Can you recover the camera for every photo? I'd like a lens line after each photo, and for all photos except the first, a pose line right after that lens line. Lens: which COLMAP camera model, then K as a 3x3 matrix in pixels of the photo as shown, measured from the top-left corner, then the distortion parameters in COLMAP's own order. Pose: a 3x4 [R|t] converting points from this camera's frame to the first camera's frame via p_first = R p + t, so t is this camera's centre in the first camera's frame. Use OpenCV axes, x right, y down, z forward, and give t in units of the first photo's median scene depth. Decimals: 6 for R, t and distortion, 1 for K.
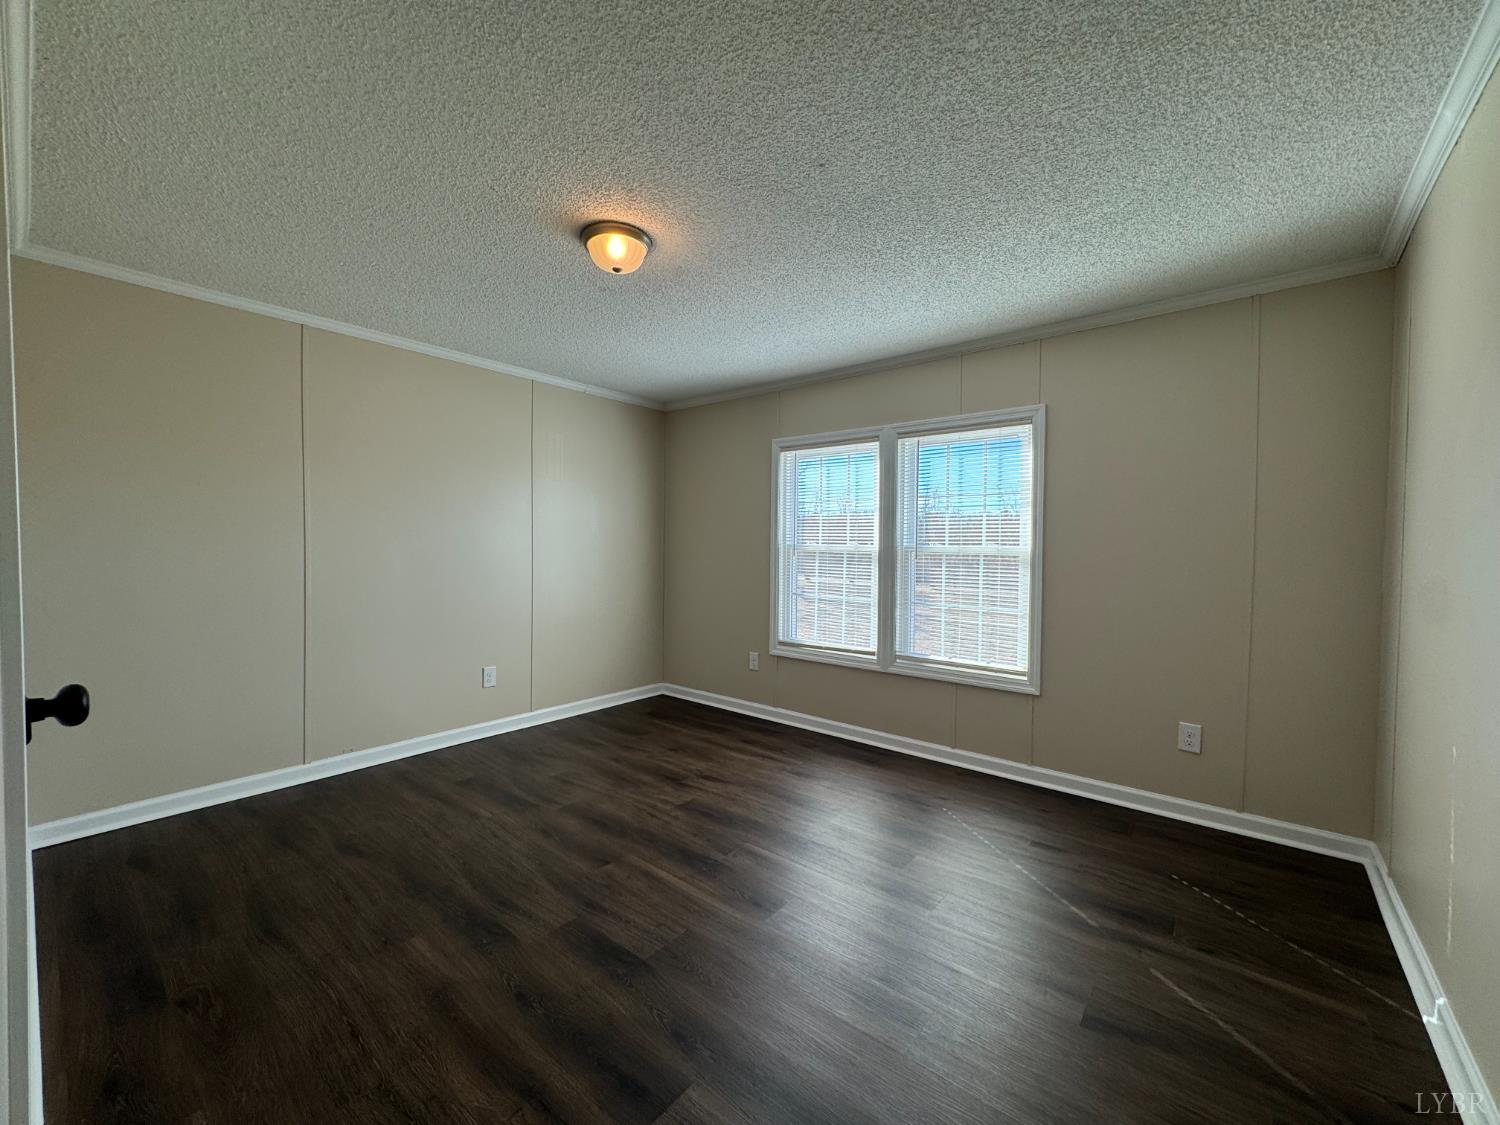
lens RADIAL K [[595.8, 0, 774.0], [0, 595.8, 561.7], [0, 0, 1]] dist [-0.000769, 0.000789]
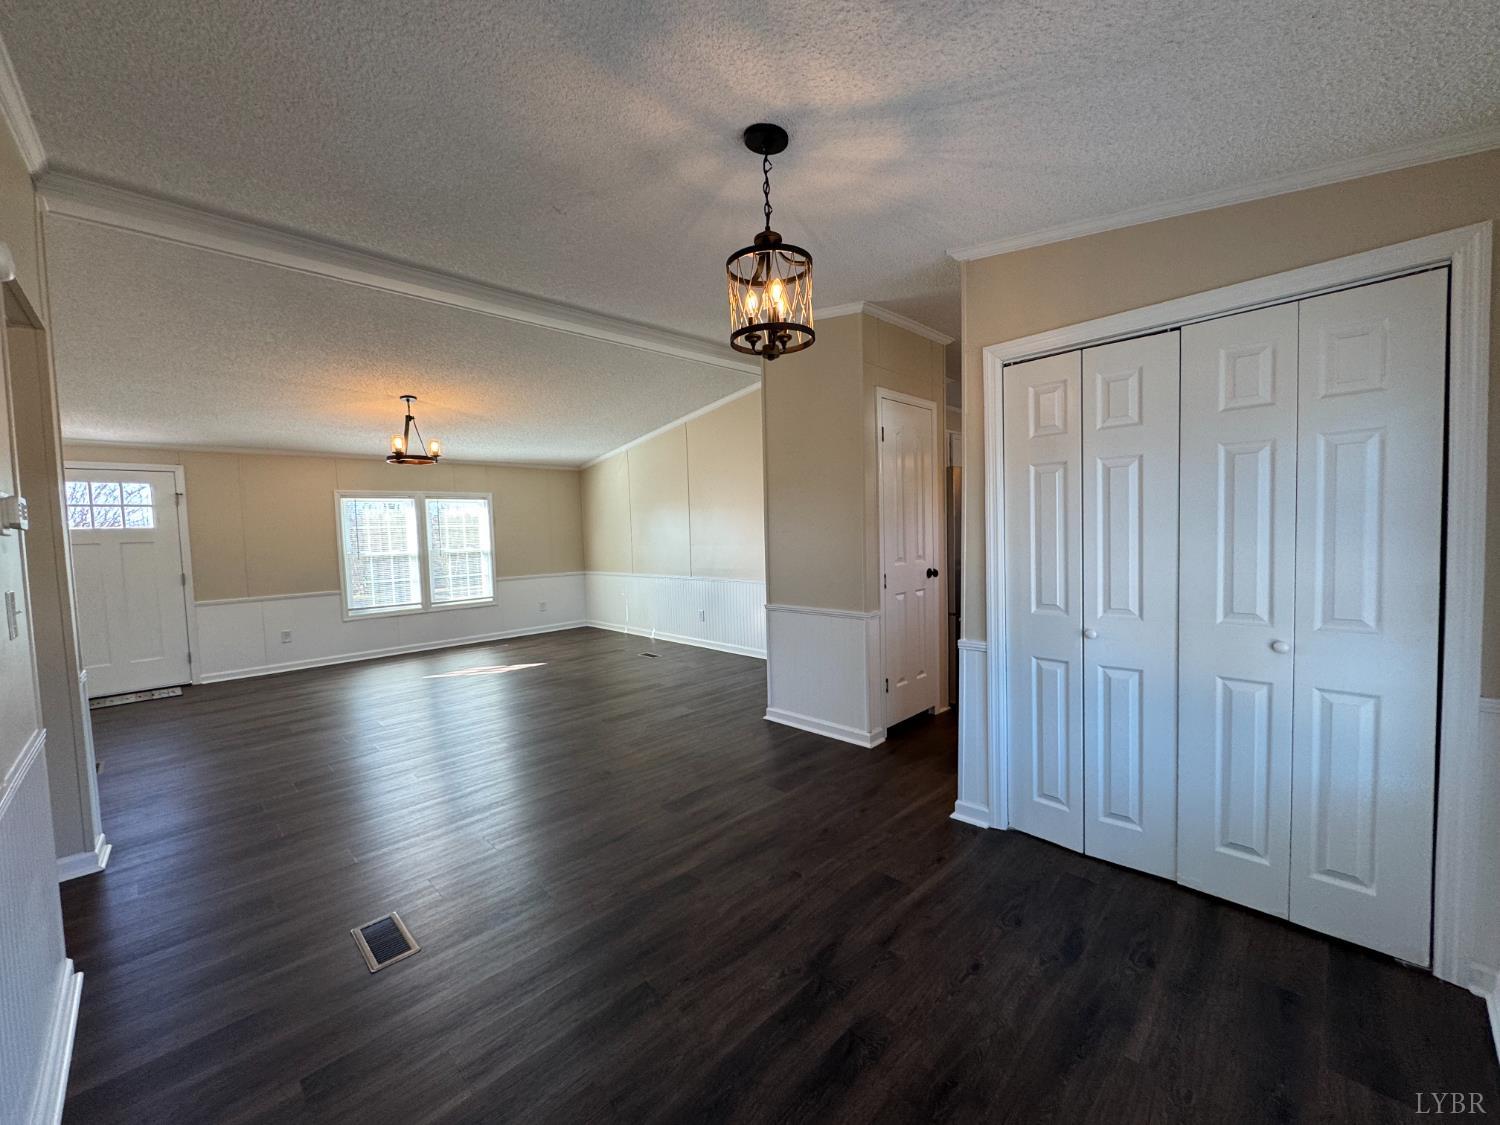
lens RADIAL K [[595.8, 0, 750.3], [0, 595.8, 557.6], [0, 0, 1]] dist [-0.000769, 0.000789]
pose [[0.117286, -0.057556, 0.991429, -1.691082], [0.064888, 0.996630, 0.050181, -0.031441], [-0.990976, 0.058446, 0.120626, -0.355683]]
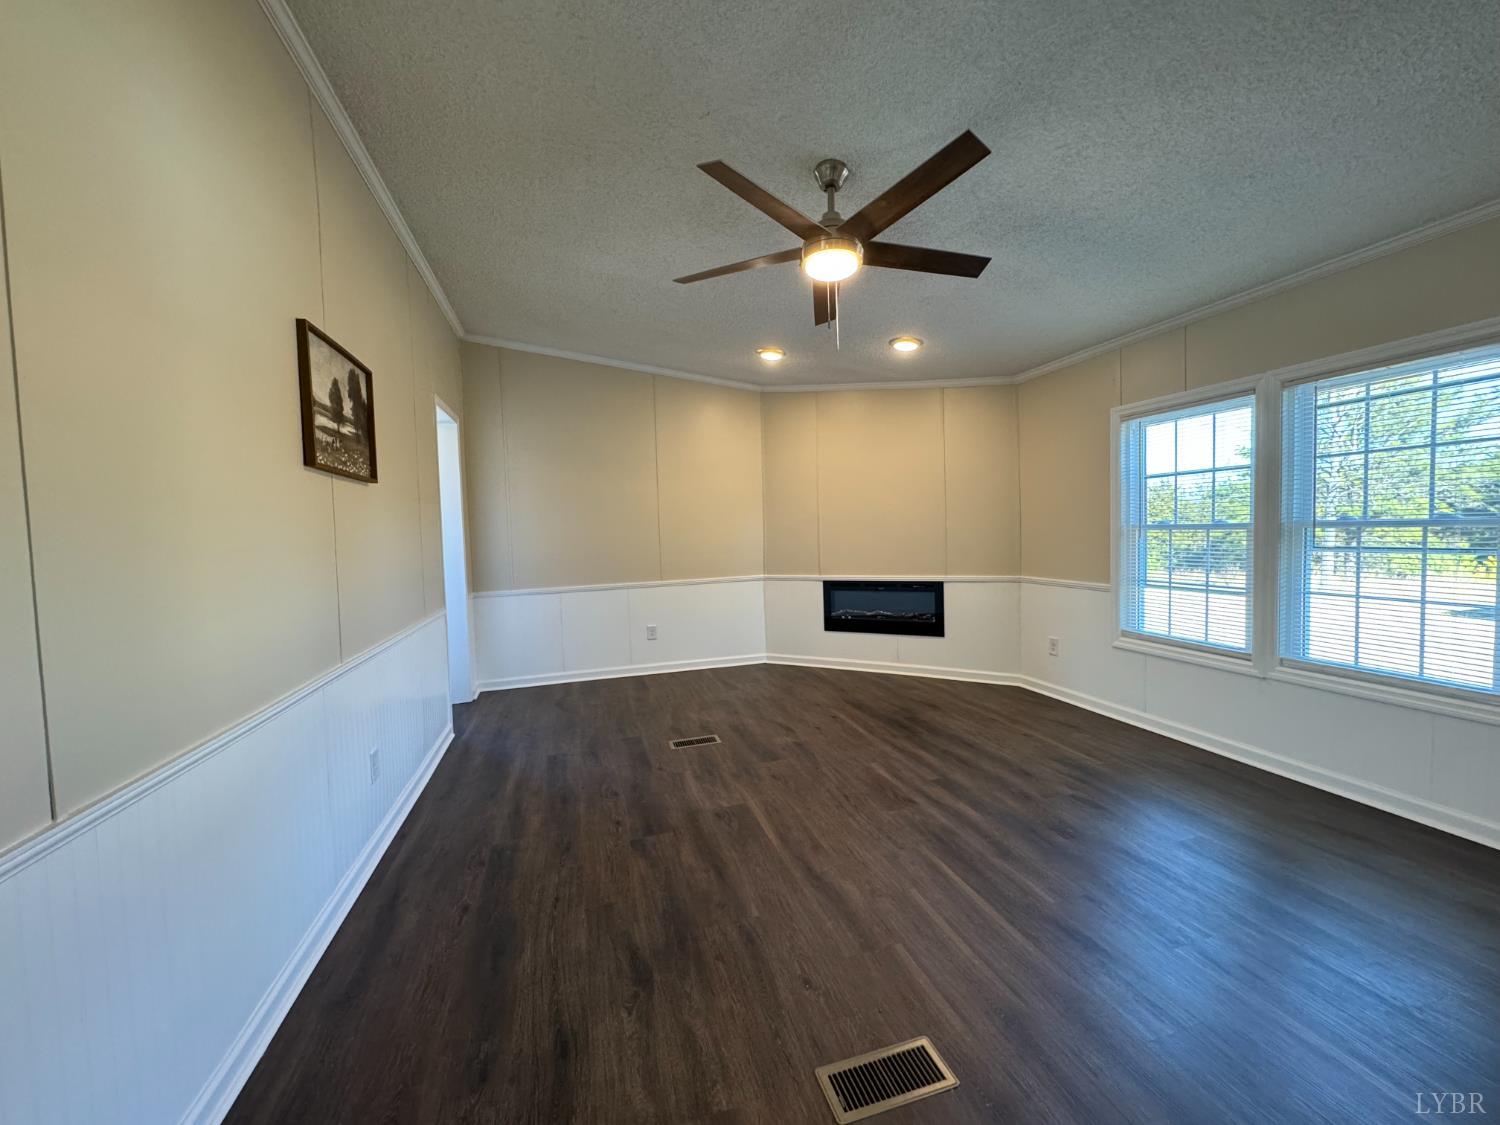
lens RADIAL K [[595.8, 0, 755.8], [0, 595.8, 556.0], [0, 0, 1]] dist [-0.000769, 0.000789]
pose [[0.819108, -0.000420, -0.573639, 0.084541], [0.009217, 0.999880, 0.012429, 0.002648], [0.573565, -0.015468, 0.819014, -0.067104]]
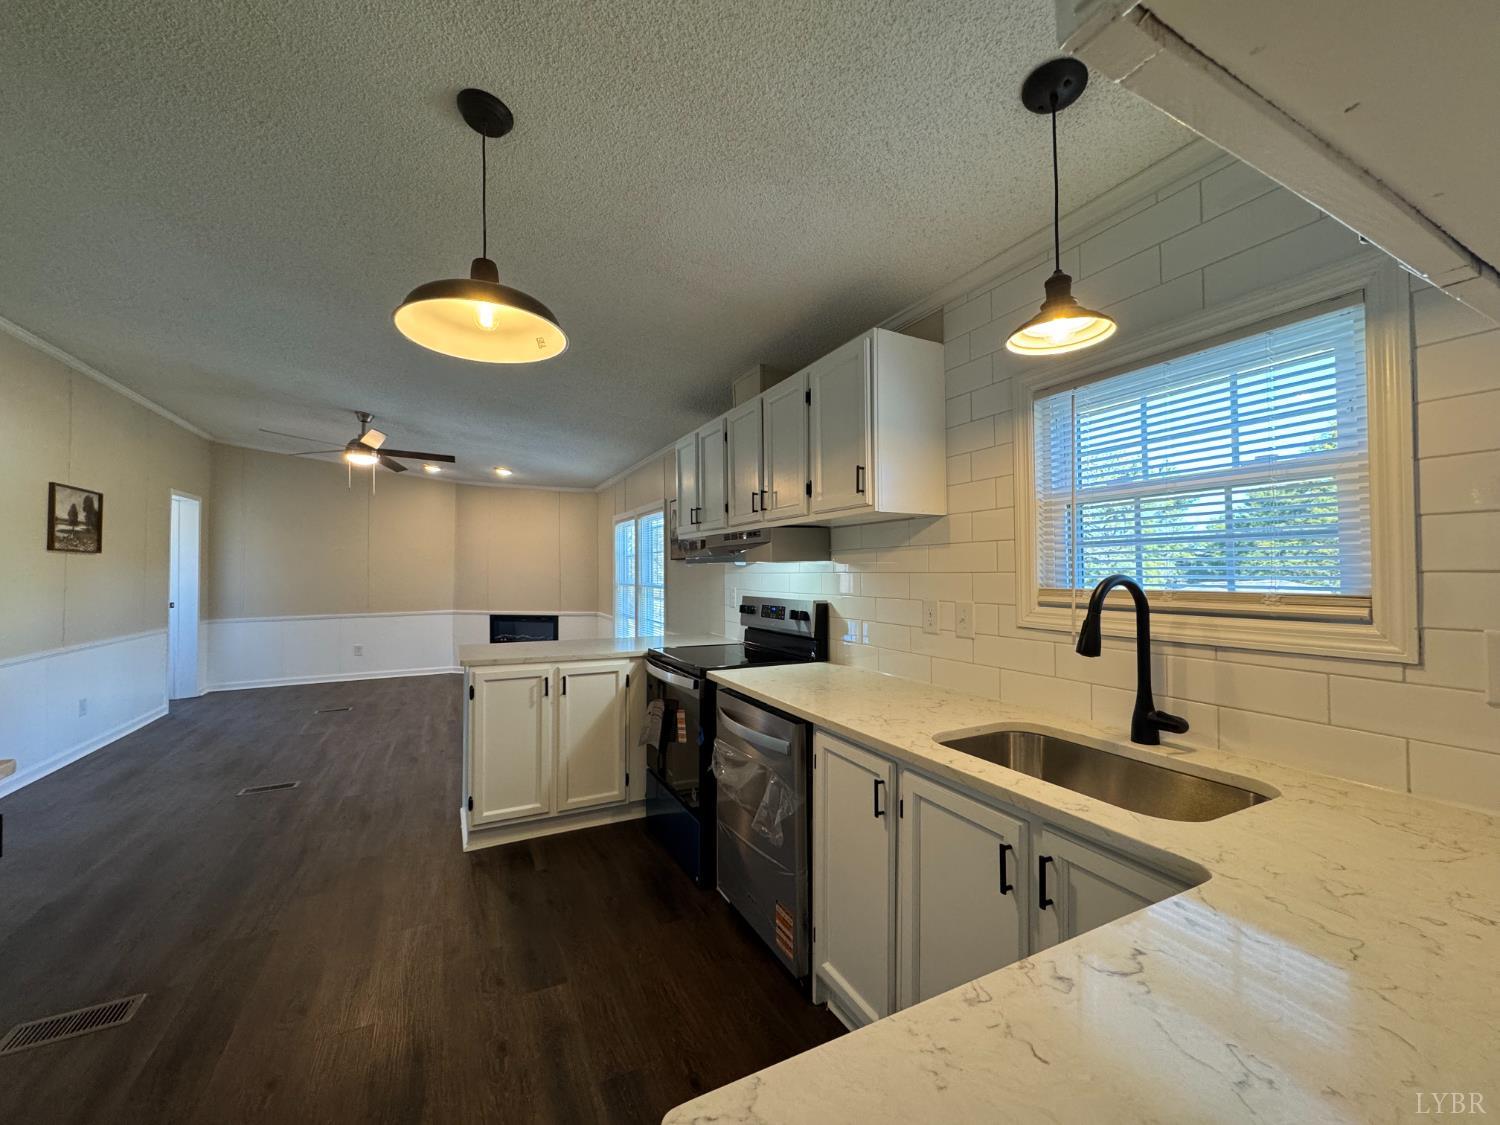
lens RADIAL K [[595.8, 0, 748.9], [0, 595.8, 563.0], [0, 0, 1]] dist [-0.000769, 0.000789]
pose [[0.903600, -0.010185, -0.428257, 1.150995], [-0.010880, 0.998849, -0.046711, -0.012346], [0.428240, 0.046868, 0.902449, -0.314202]]
